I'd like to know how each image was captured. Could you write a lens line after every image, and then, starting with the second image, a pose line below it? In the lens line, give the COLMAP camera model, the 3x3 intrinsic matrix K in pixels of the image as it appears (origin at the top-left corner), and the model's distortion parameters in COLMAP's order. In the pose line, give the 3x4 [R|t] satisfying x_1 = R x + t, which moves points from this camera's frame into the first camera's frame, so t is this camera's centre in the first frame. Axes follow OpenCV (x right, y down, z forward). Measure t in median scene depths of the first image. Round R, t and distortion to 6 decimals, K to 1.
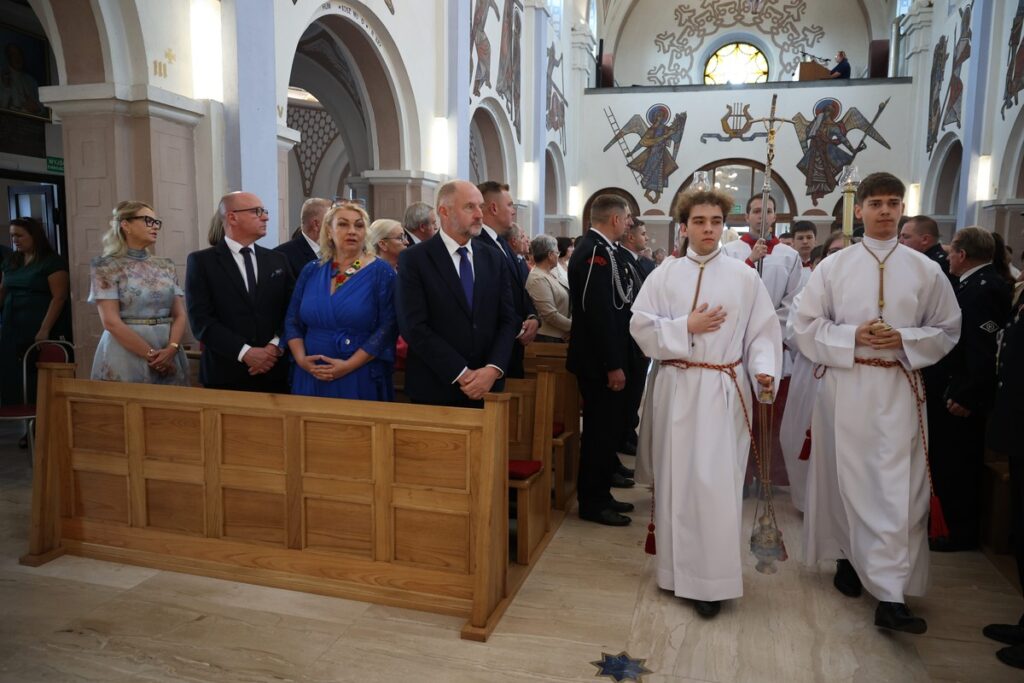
lens RADIAL K [[685.9, 0, 512.0], [0, 685.9, 341.5], [0, 0, 1]] dist [-0.005281, -0.000897]
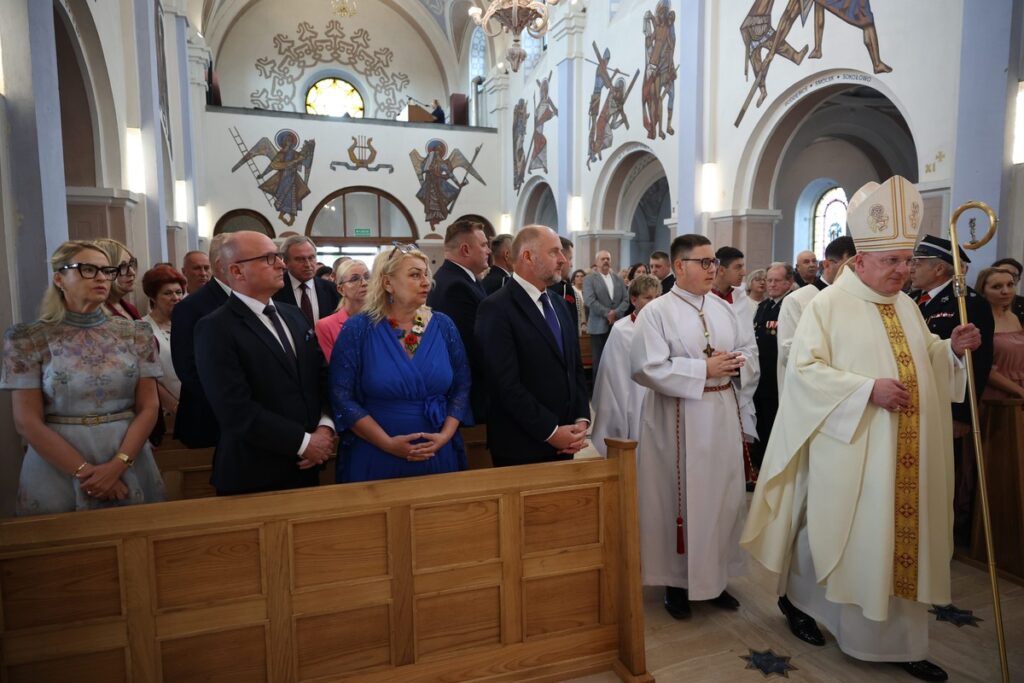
lens RADIAL K [[643.4, 0, 512.0], [0, 643.4, 341.5], [0, 0, 1]] dist [-0.000978, 0.000766]
pose [[0.834515, -0.077230, 0.545547, -0.113318], [0.087535, 0.996136, 0.007116, -0.015546], [-0.543988, 0.041816, 0.838050, 0.048181]]
